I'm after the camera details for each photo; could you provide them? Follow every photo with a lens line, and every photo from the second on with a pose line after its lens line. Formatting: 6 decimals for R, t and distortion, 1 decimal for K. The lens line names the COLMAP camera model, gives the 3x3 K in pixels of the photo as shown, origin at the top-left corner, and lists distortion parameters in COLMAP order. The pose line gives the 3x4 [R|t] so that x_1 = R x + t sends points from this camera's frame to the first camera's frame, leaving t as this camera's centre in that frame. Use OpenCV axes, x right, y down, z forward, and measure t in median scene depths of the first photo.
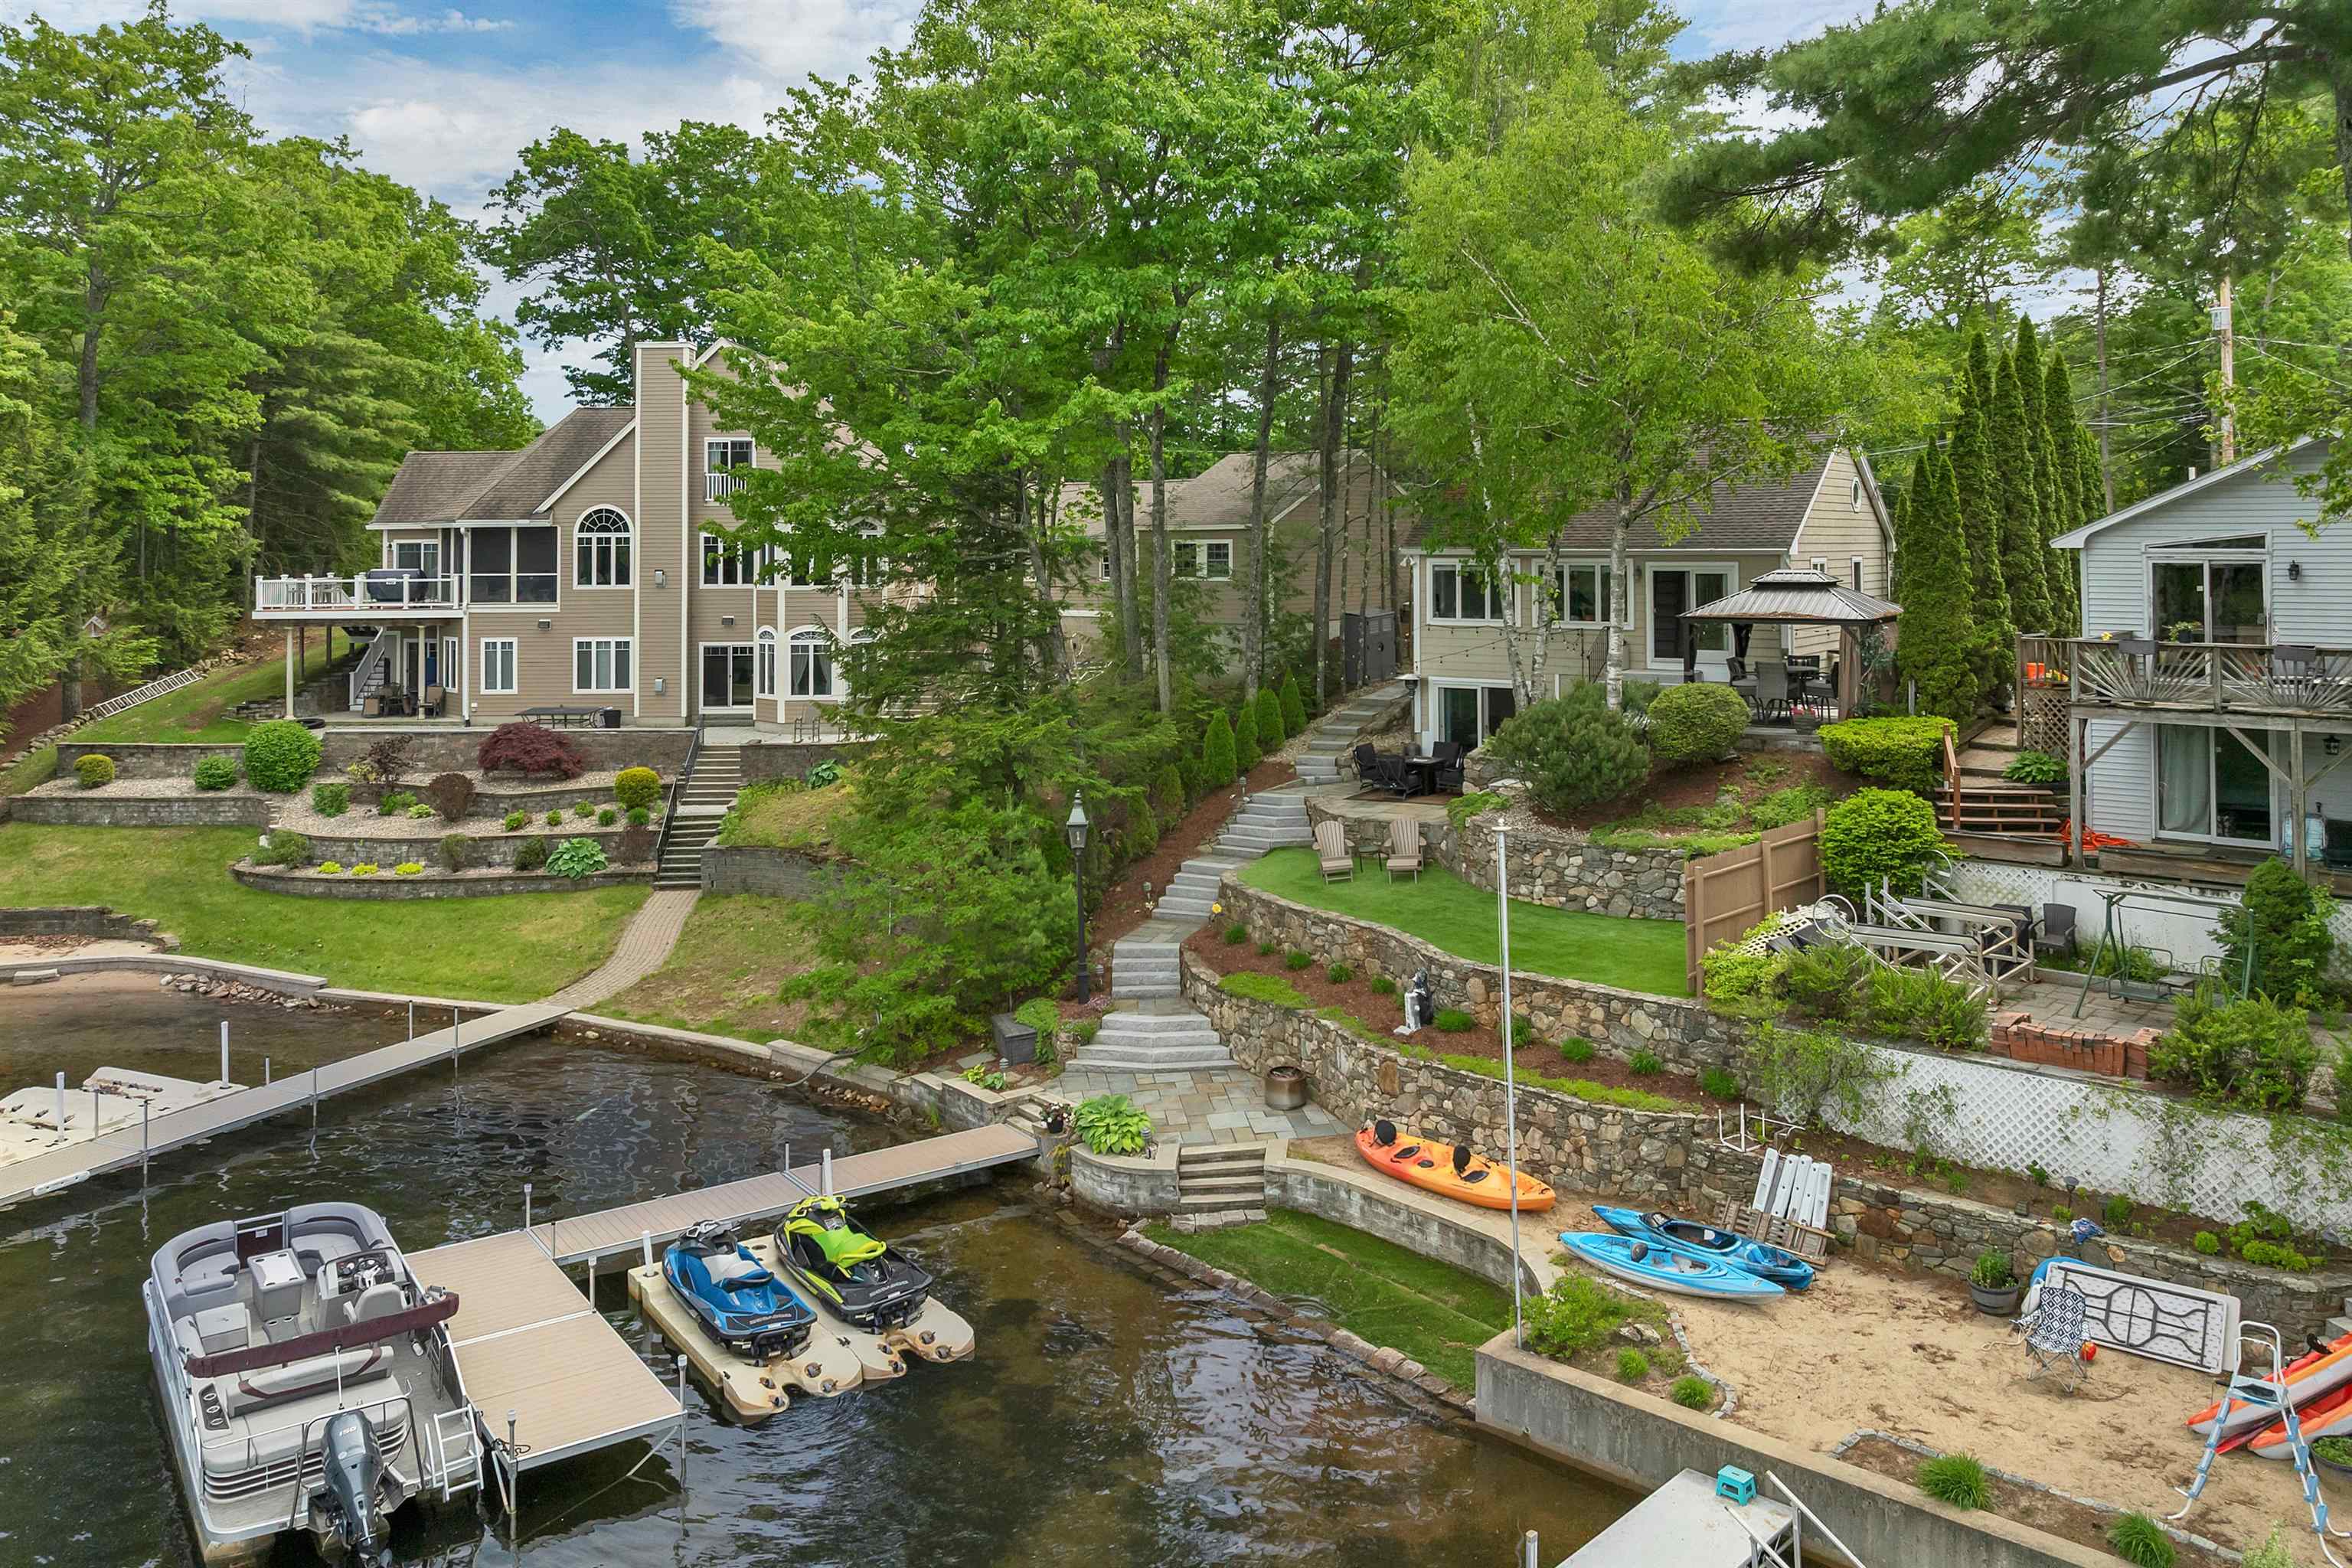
lens RADIAL K [[1775.1, 0, 1196.8], [0, 1775.1, 482.0], [0, 0, 1]] dist [-0.026731, -0.009524]
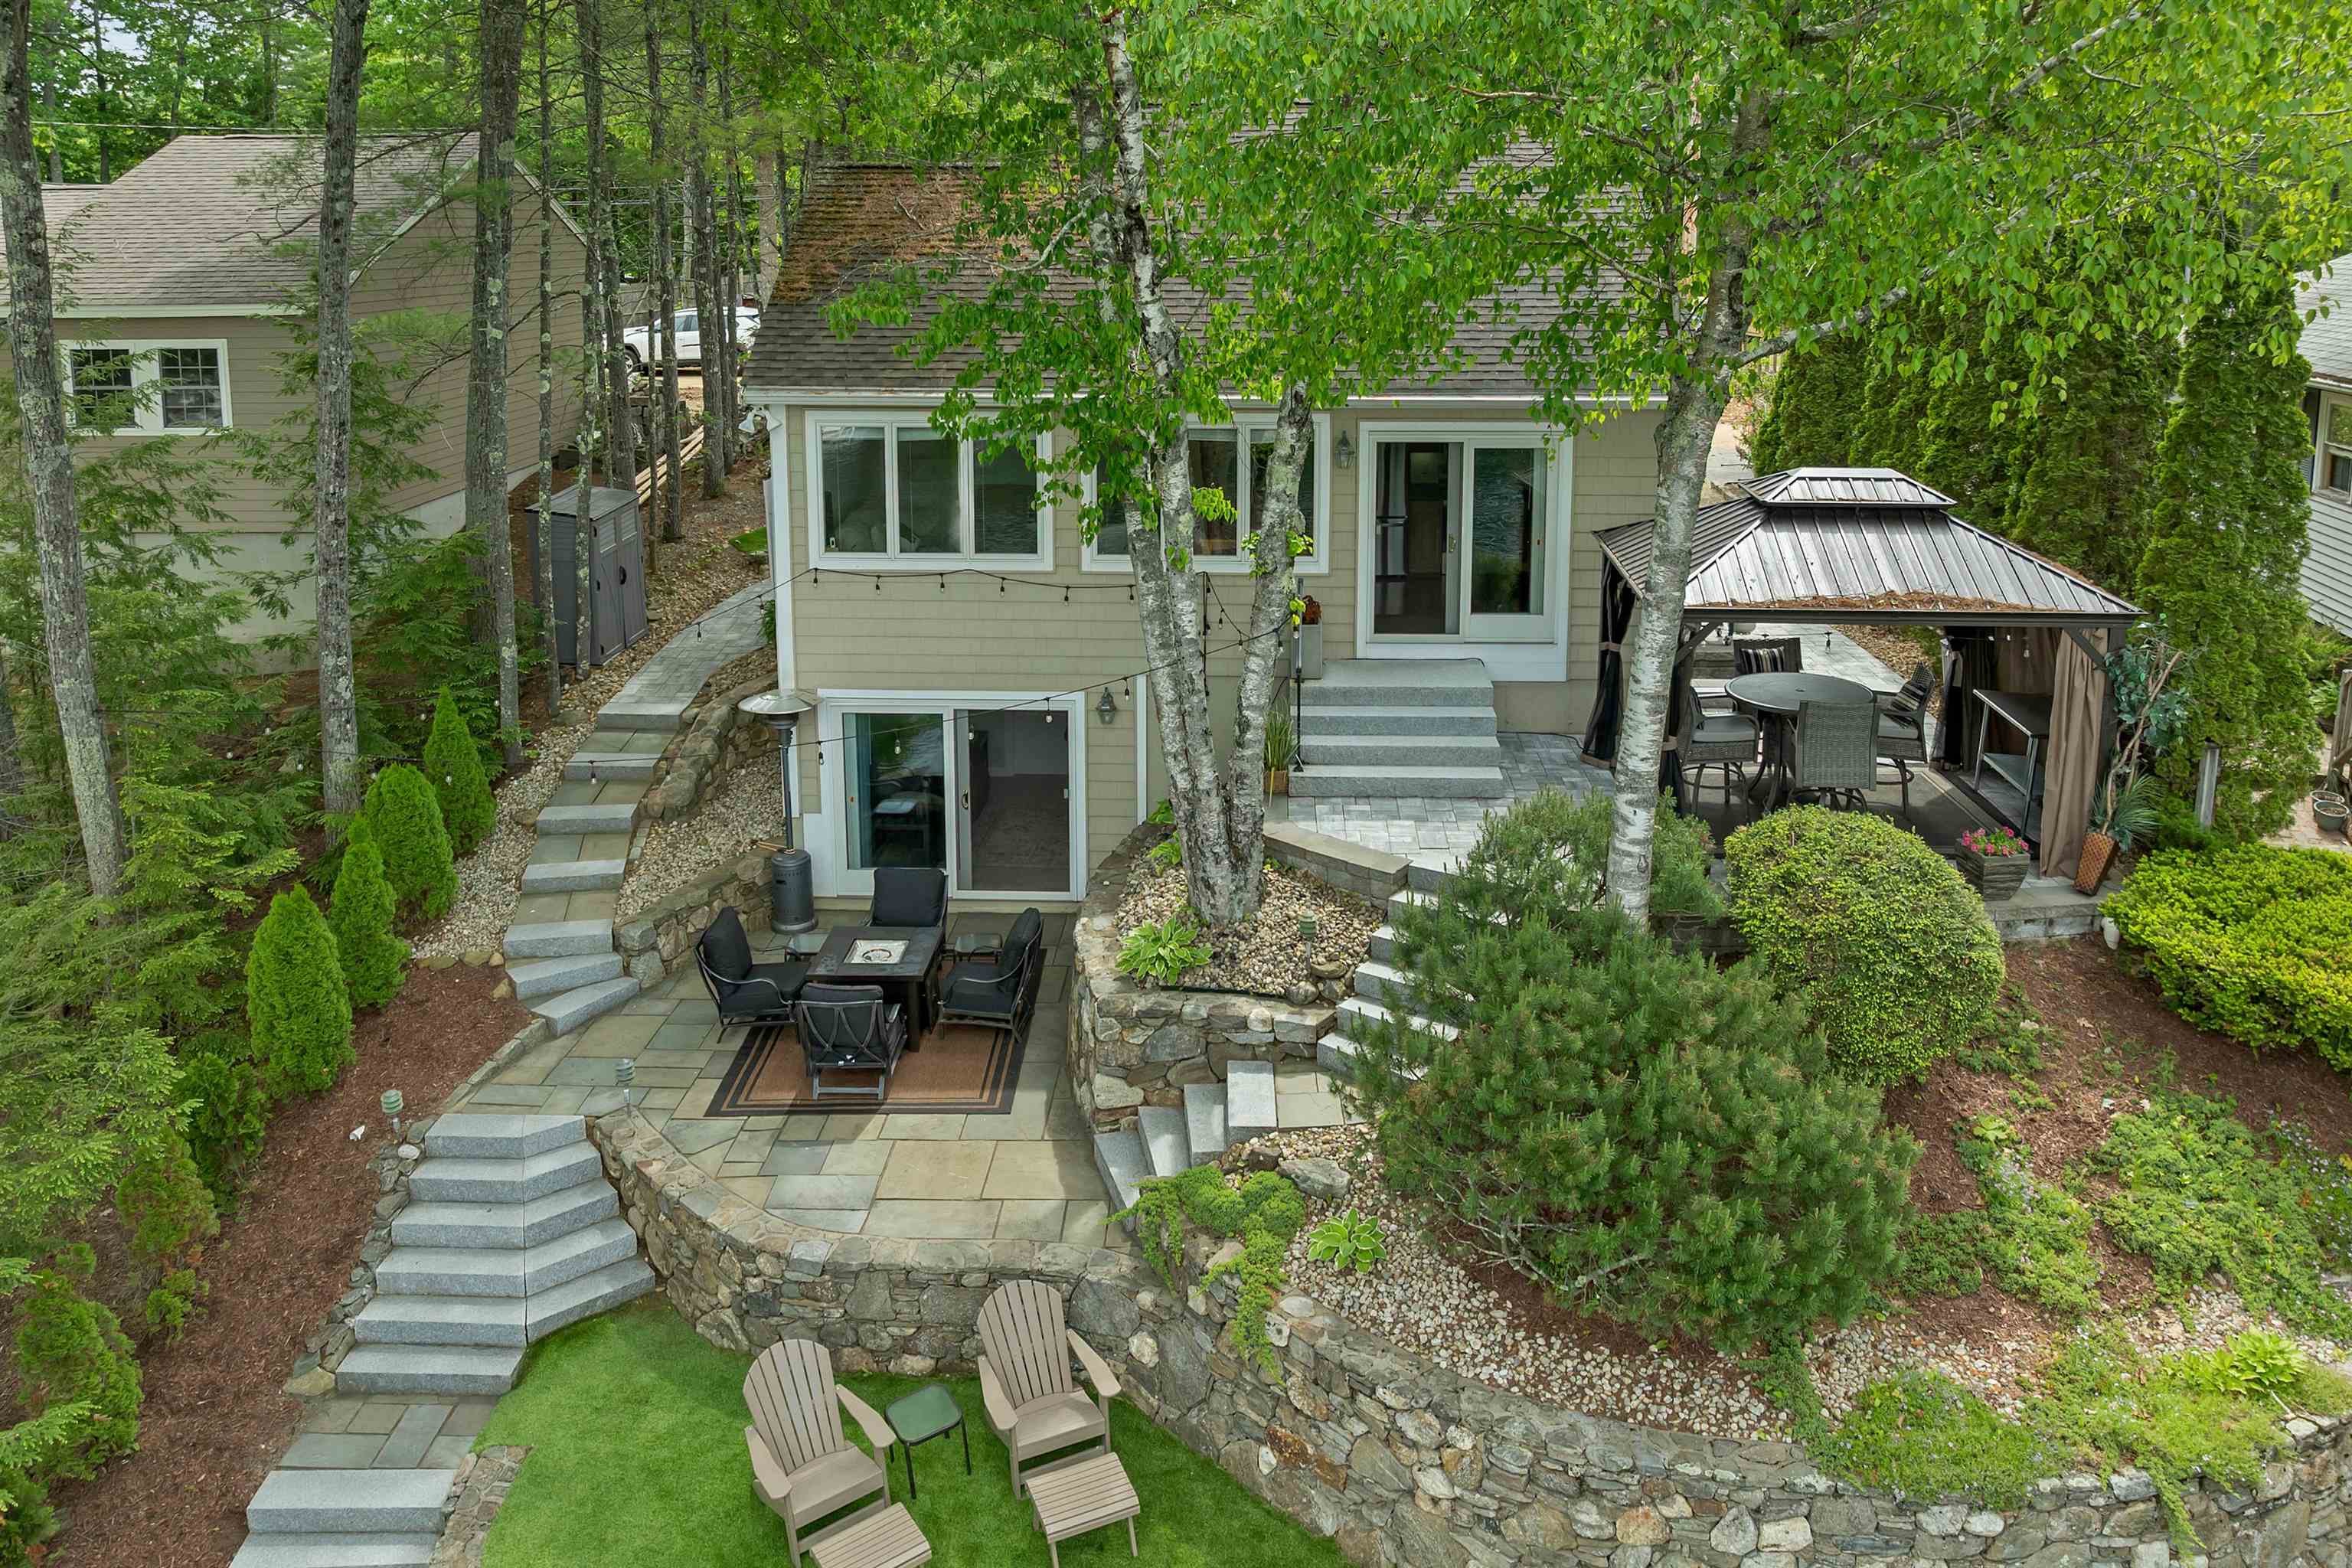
lens RADIAL K [[1775.1, 0, 1196.8], [0, 1775.1, 482.0], [0, 0, 1]] dist [-0.026731, -0.009524]
pose [[0.838473, -0.072924, 0.540041, -0.024937], [-0.022682, 0.985477, 0.168290, -0.017283], [-0.544470, -0.153355, 0.824642, 0.849495]]
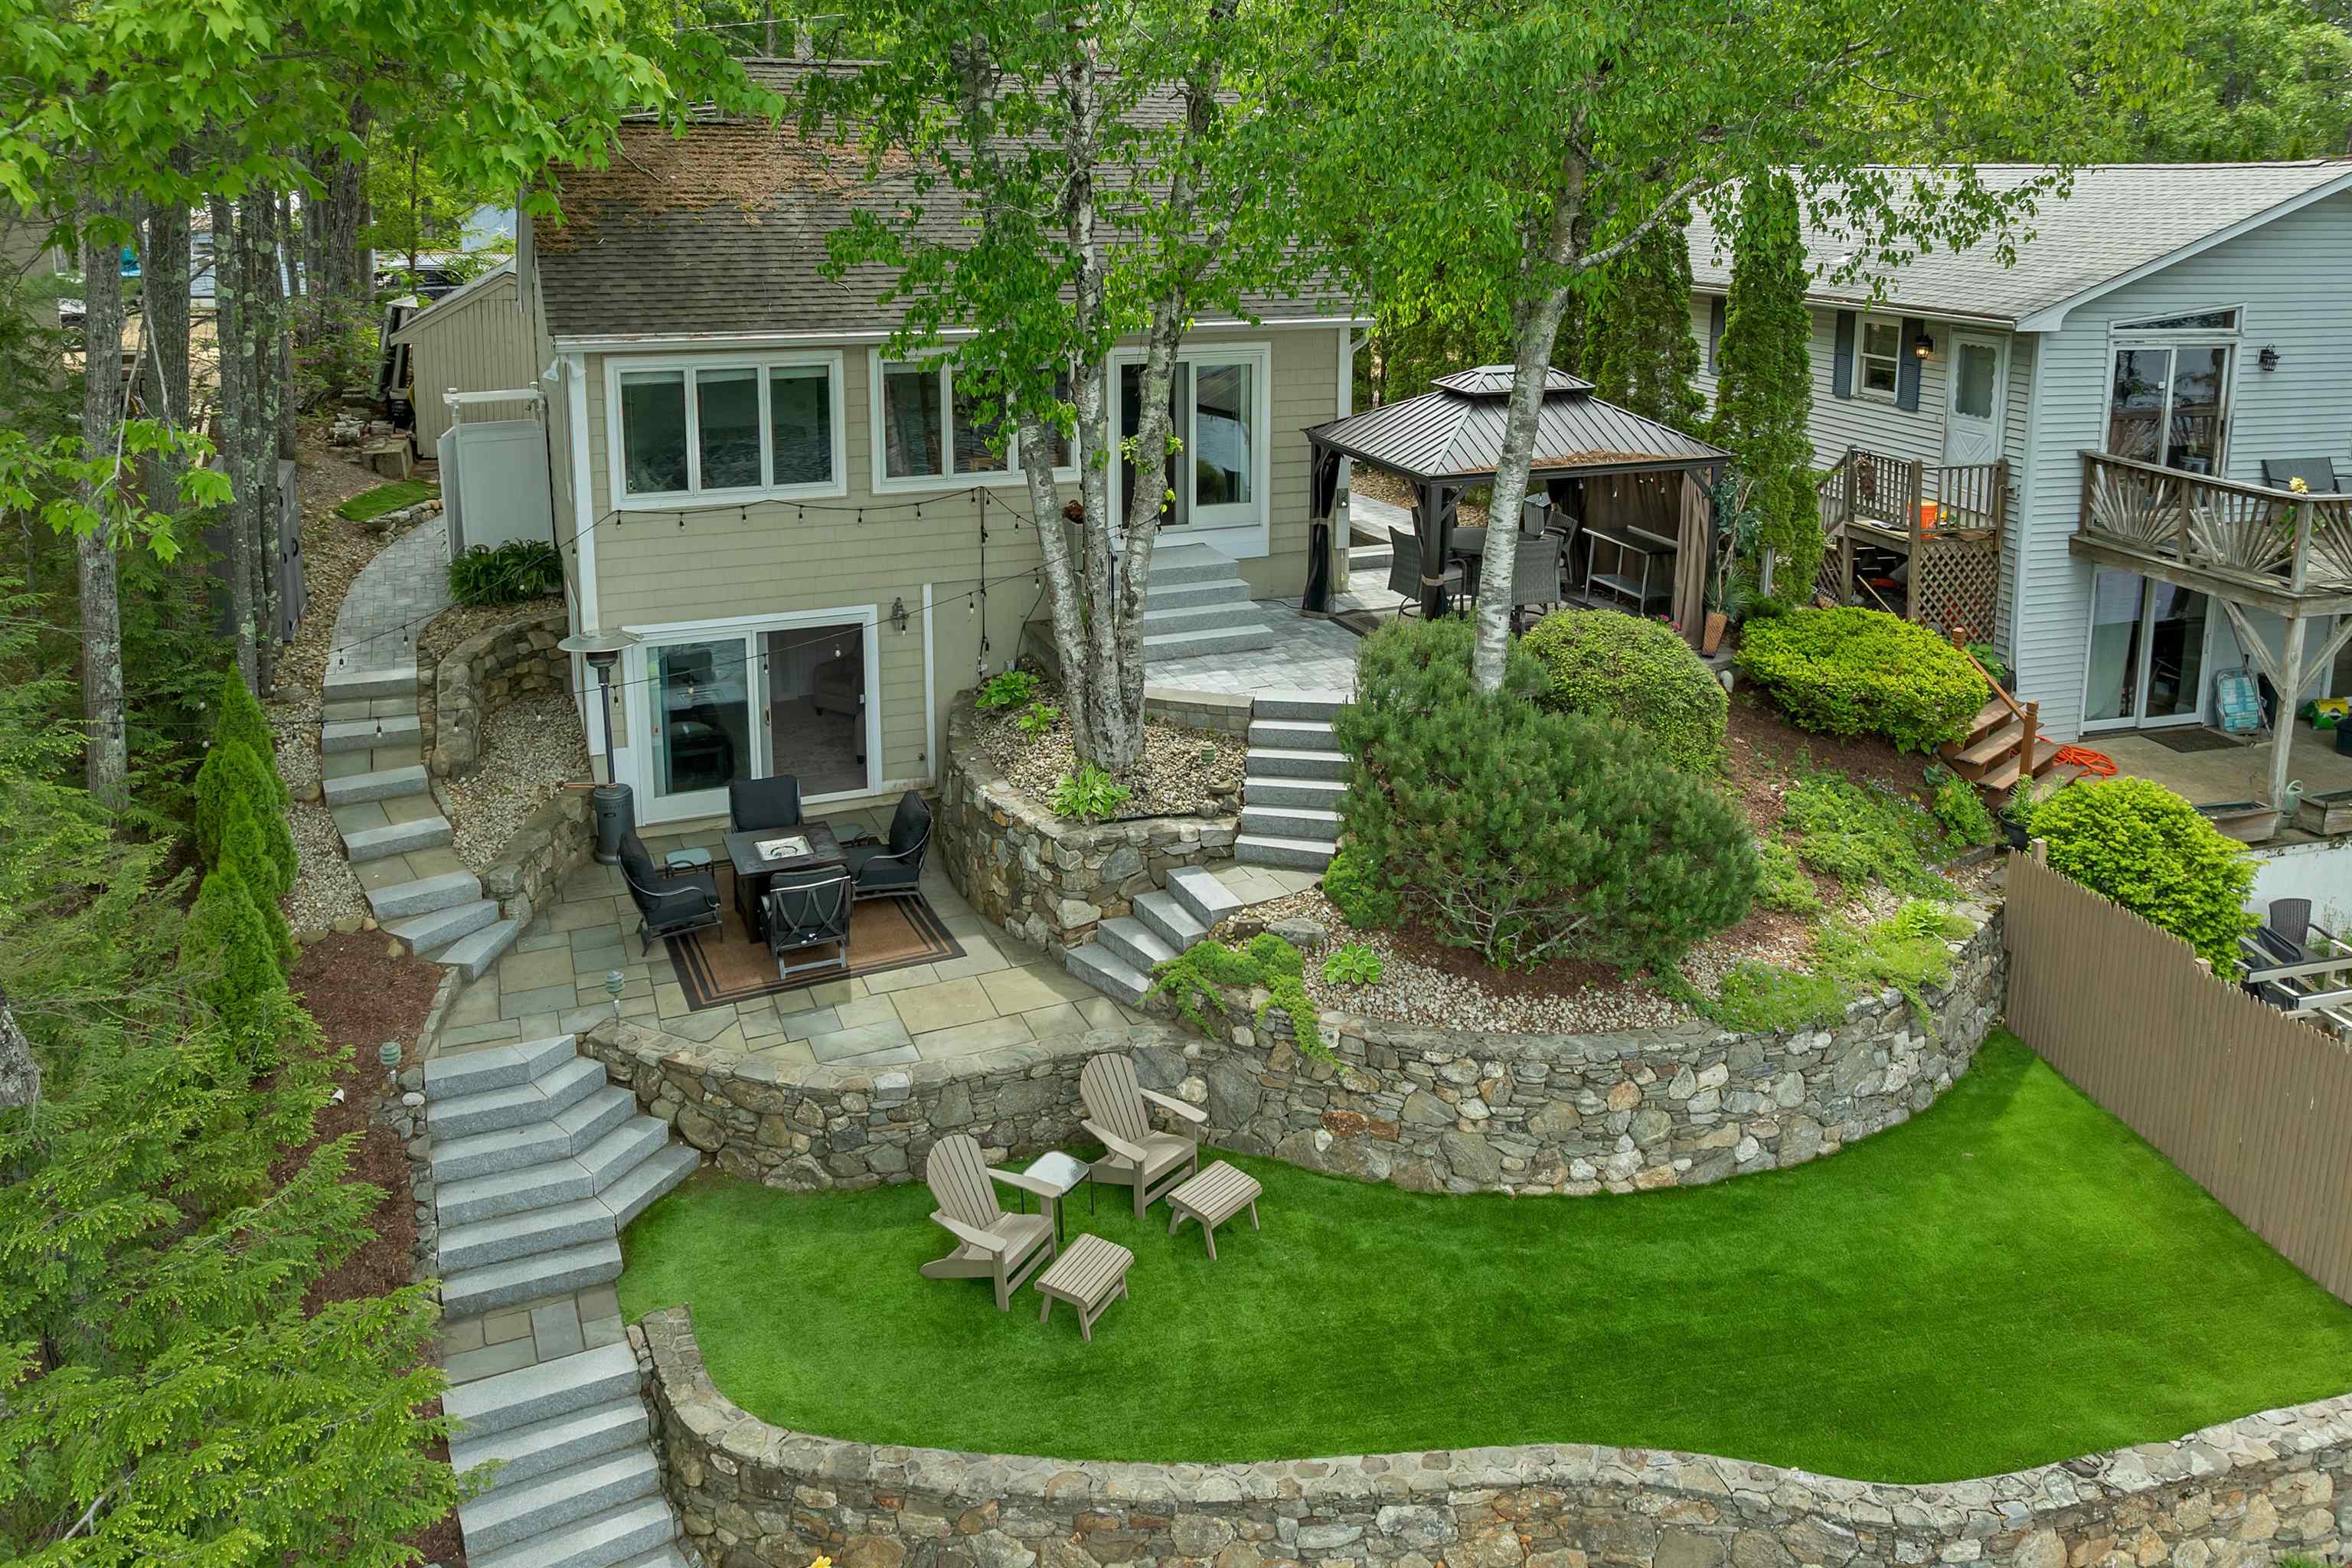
lens RADIAL K [[1775.1, 0, 1196.8], [0, 1775.1, 482.0], [0, 0, 1]] dist [-0.026731, -0.009524]
pose [[0.521894, -0.137541, 0.841849, -0.220680], [-0.034561, 0.982695, 0.181978, -0.014581], [-0.852310, -0.124068, 0.508109, 0.920524]]
